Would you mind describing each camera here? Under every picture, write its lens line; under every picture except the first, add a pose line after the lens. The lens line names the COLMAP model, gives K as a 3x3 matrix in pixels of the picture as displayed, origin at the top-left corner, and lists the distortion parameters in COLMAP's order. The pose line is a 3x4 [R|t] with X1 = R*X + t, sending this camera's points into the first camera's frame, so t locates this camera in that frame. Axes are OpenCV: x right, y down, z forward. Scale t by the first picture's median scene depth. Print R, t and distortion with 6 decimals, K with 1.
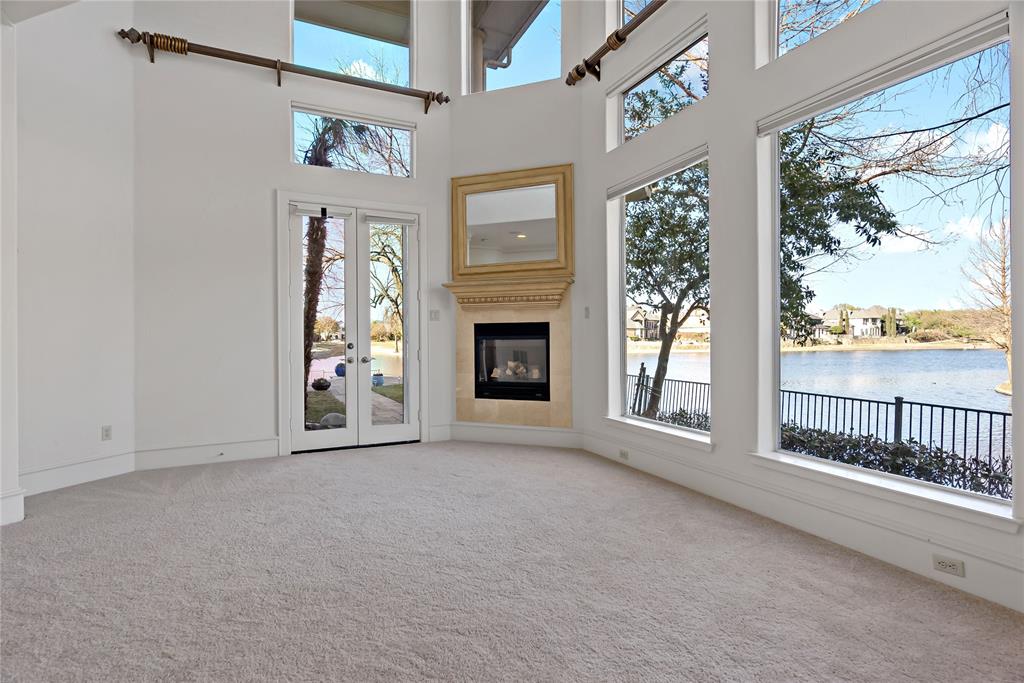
lens RADIAL K [[501.3, 0, 512.0], [0, 501.3, 341.5], [0, 0, 1]] dist [-0.001797, -0.000404]
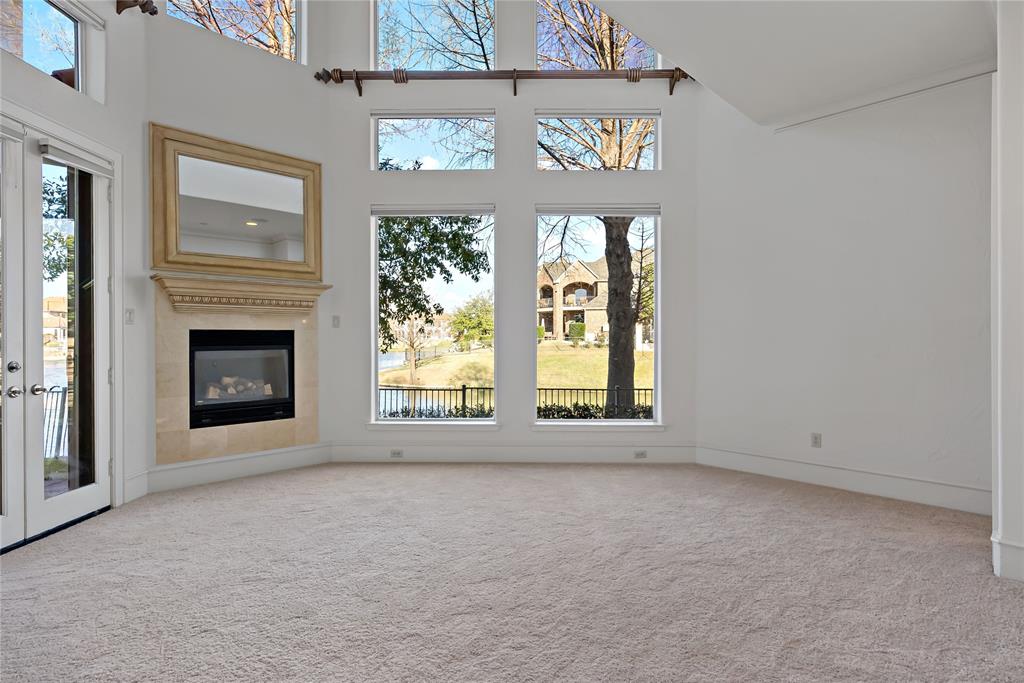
lens RADIAL K [[538.9, 0, 512.0], [0, 538.9, 341.5], [0, 0, 1]] dist [0.017976, 0.000195]
pose [[0.429720, -0.003022, 0.902957, -0.624219], [0.001563, 0.999995, 0.002603, -0.019993], [-0.902961, 0.000293, 0.429723, 0.222793]]
